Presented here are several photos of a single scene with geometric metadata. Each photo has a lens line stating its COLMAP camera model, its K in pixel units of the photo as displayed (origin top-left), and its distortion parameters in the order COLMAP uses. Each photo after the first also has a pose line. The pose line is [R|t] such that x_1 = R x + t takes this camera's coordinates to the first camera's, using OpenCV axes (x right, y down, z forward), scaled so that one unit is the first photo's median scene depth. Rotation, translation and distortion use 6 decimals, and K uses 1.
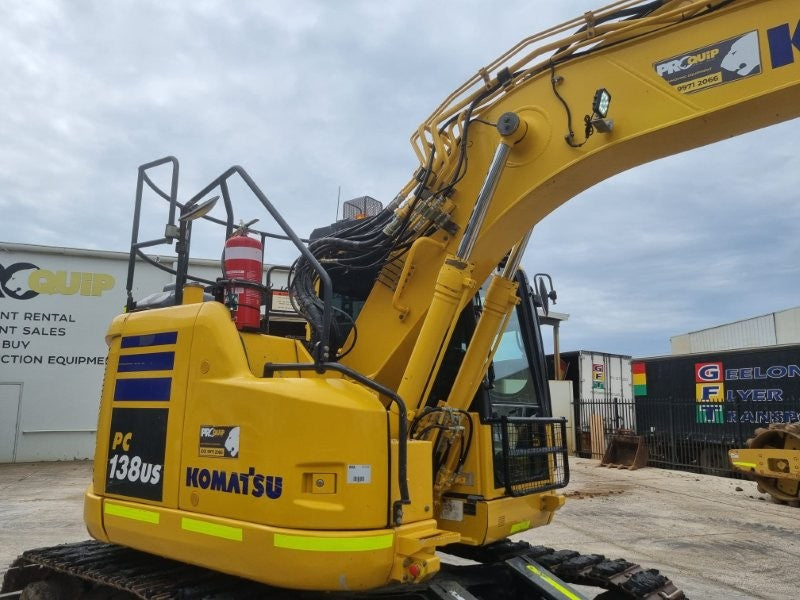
lens RADIAL K [[598.0, 0, 392.0], [0, 598.0, 305.9], [0, 0, 1]] dist [0.059793, -0.041422]
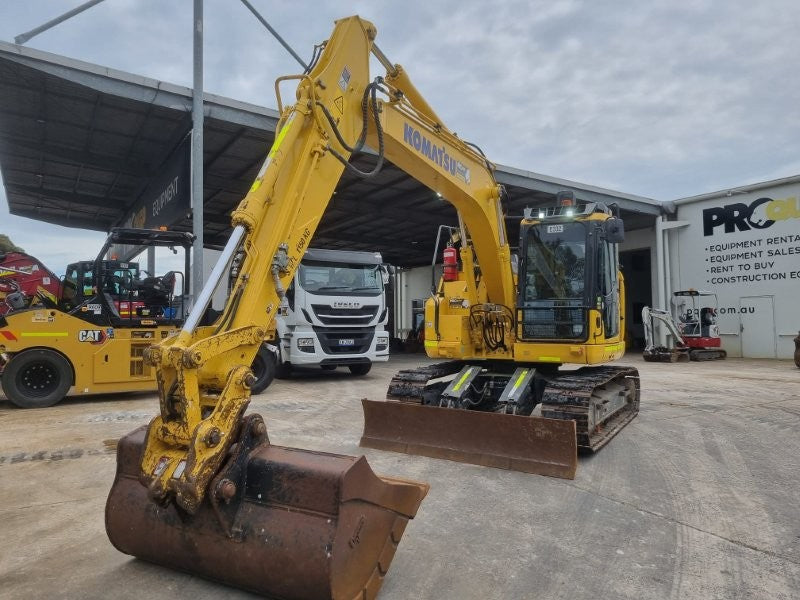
lens RADIAL K [[598.0, 0, 391.6], [0, 598.0, 294.2], [0, 0, 1]] dist [0.059793, -0.041422]
pose [[0.166094, -0.059338, -0.984323, 2.384614], [0.174041, 0.984282, -0.029968, 0.131957], [0.970630, -0.166335, 0.173811, 0.183650]]
